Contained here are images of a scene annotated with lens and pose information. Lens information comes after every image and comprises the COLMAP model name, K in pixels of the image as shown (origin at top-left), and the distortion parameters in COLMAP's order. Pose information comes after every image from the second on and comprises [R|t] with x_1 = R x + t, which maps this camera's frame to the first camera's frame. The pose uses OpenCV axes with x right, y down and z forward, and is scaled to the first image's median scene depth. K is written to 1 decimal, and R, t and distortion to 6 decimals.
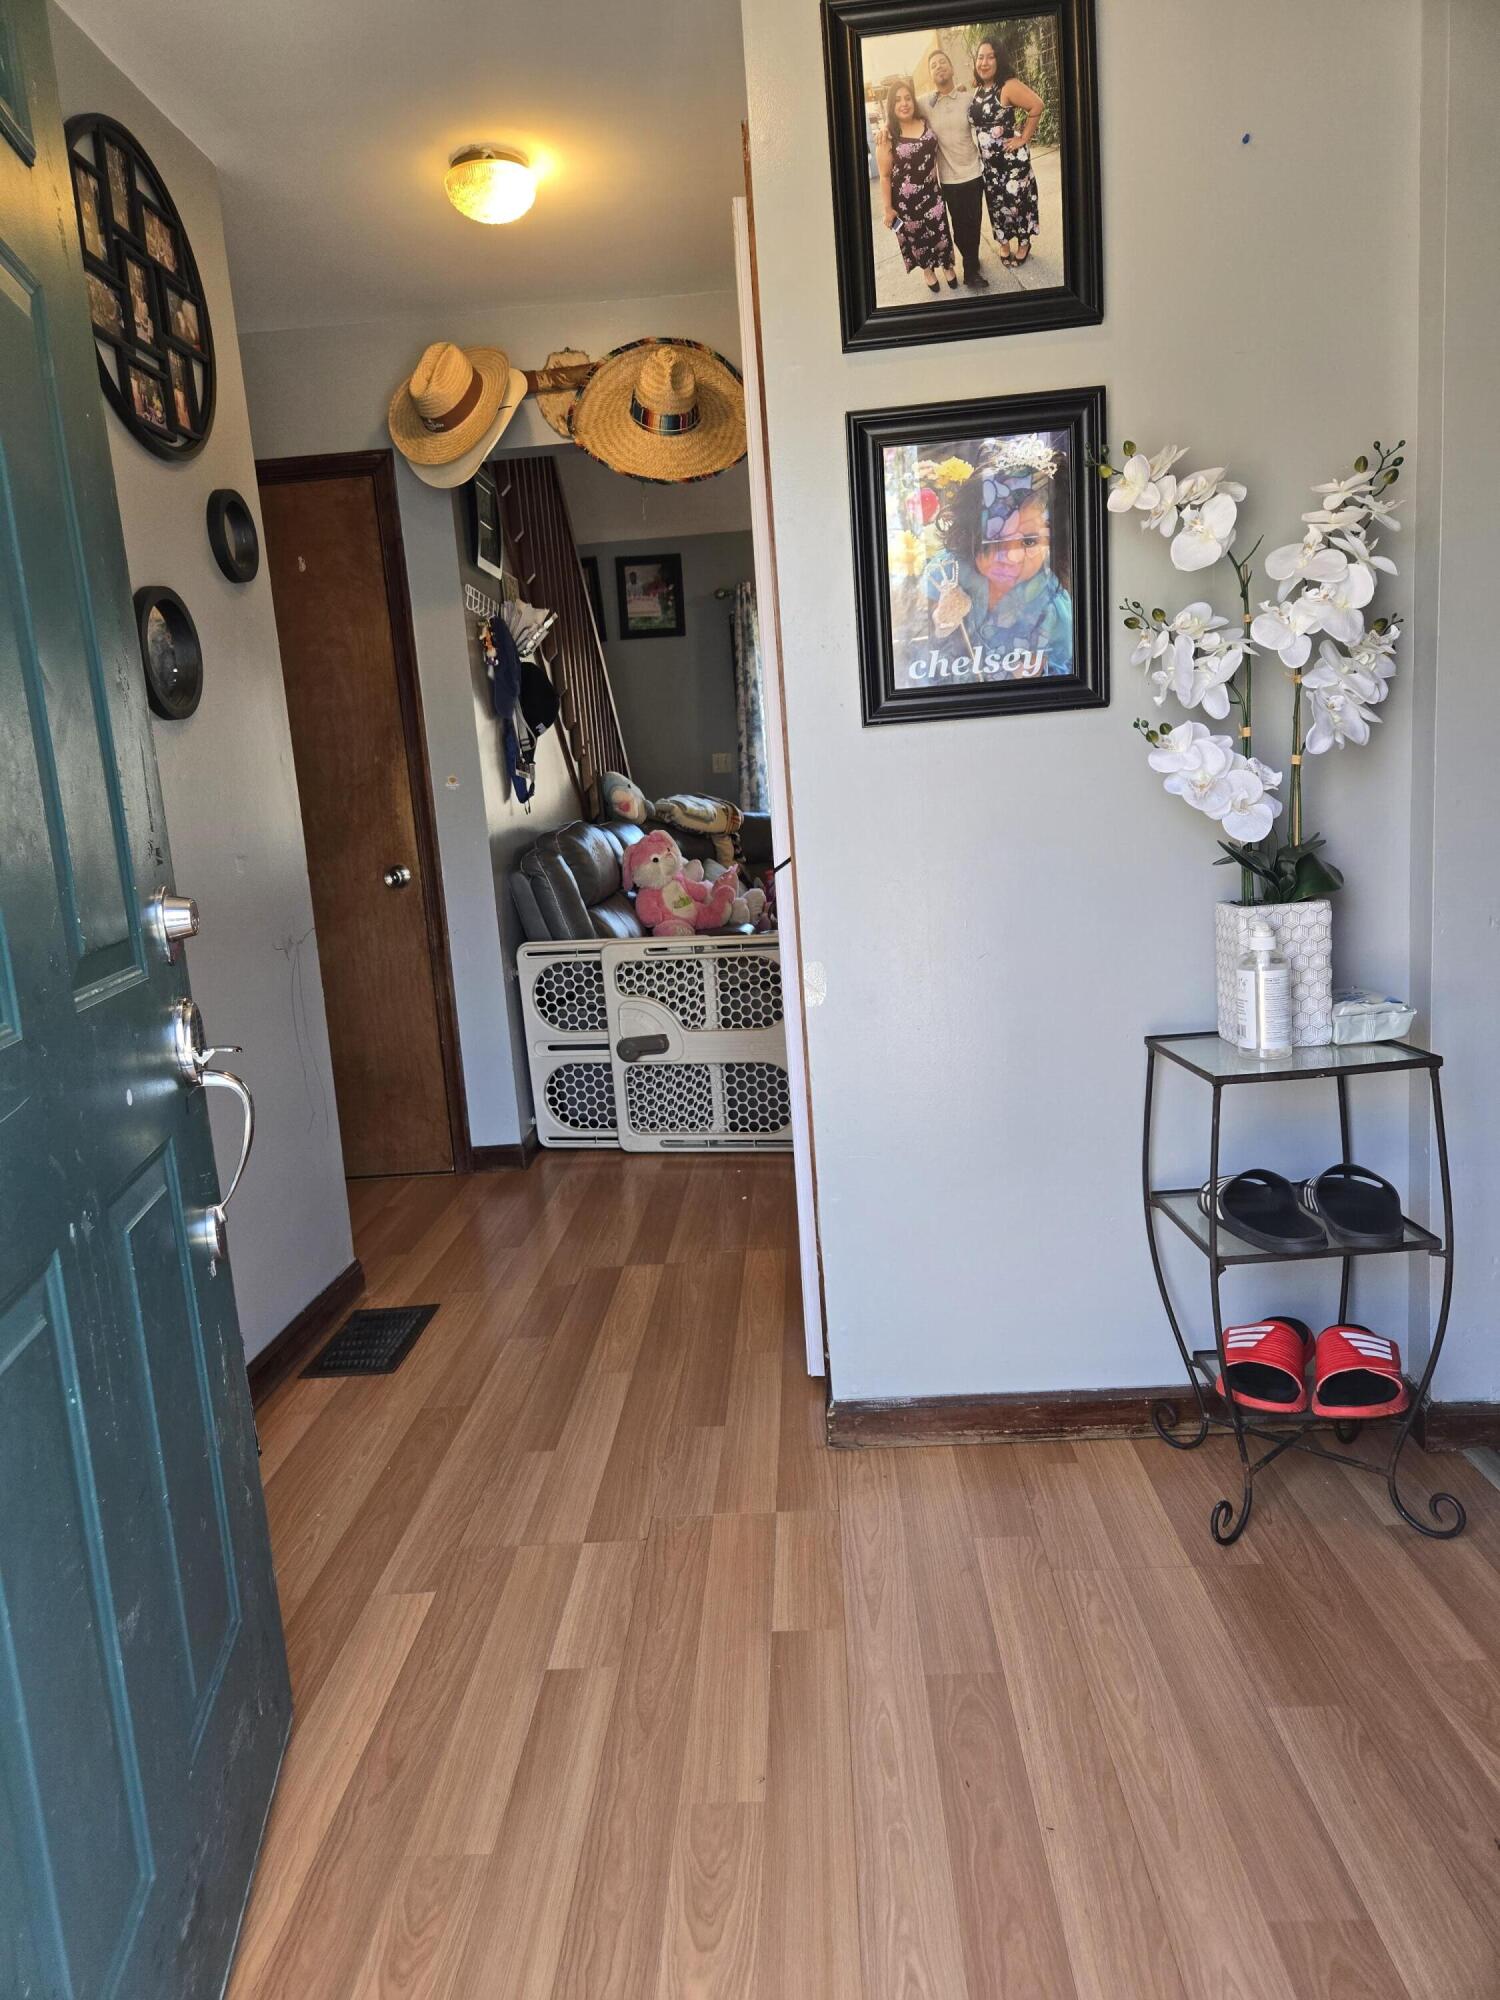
lens RADIAL K [[1325.3, 0, 751.1], [0, 1325.3, 992.3], [0, 0, 1]] dist [0.090286, -0.075394]
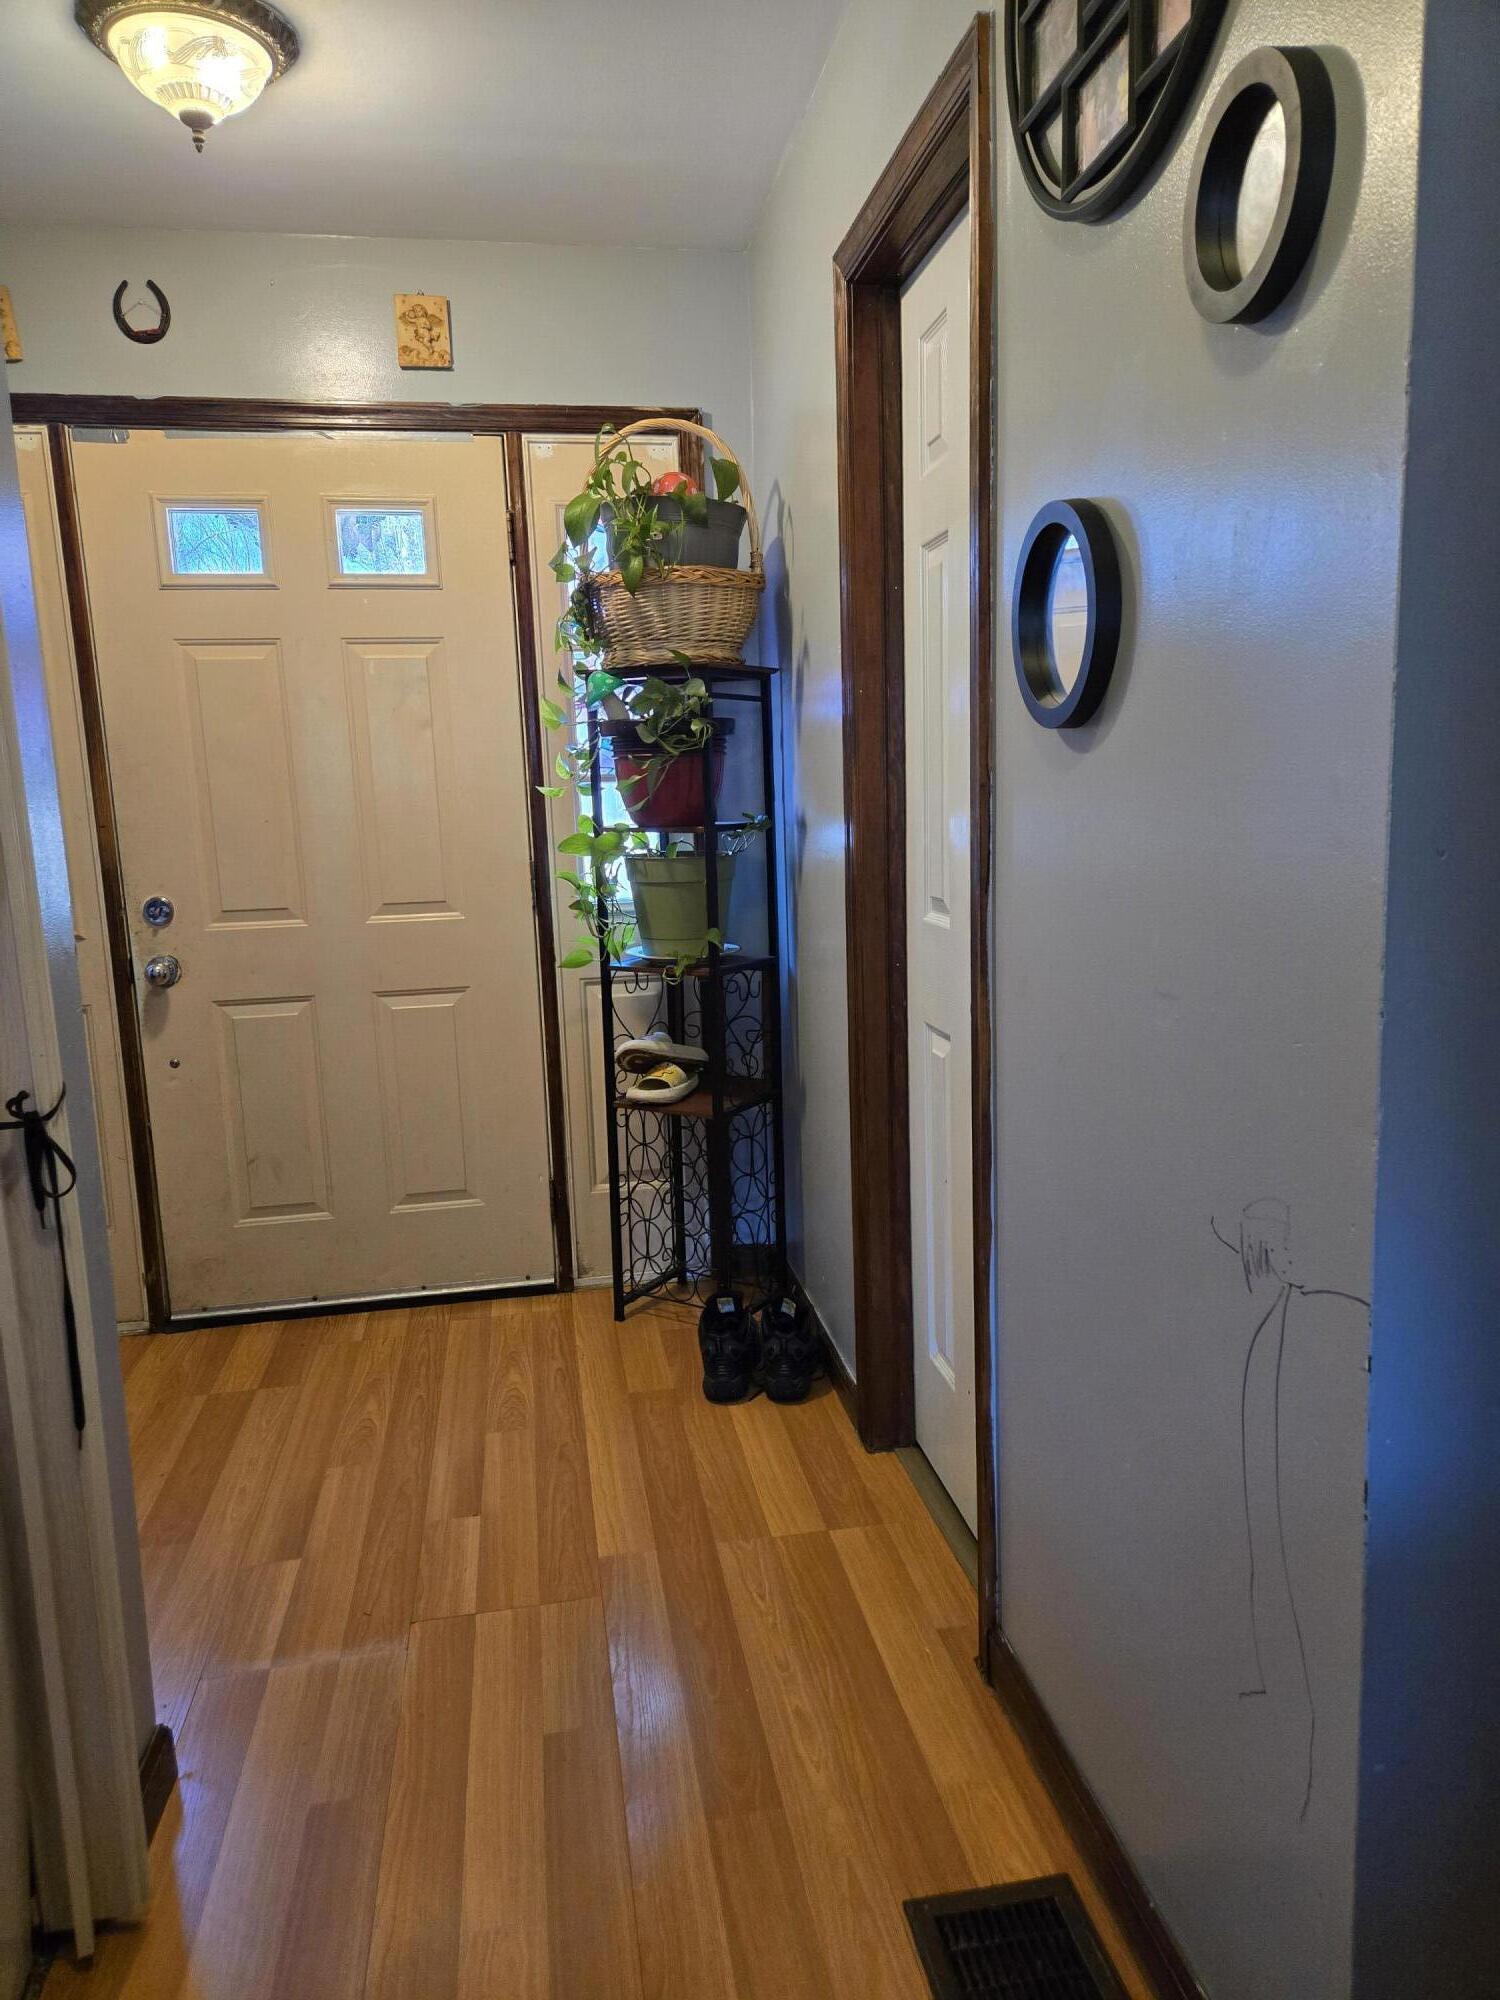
lens RADIAL K [[1325.3, 0, 751.1], [0, 1325.3, 992.3], [0, 0, 1]] dist [0.090286, -0.075394]
pose [[-0.970777, 0.143886, -0.192064, -0.230144], [0.076649, 0.944306, 0.320019, -0.405250], [0.227413, 0.295945, -0.927739, 2.150982]]
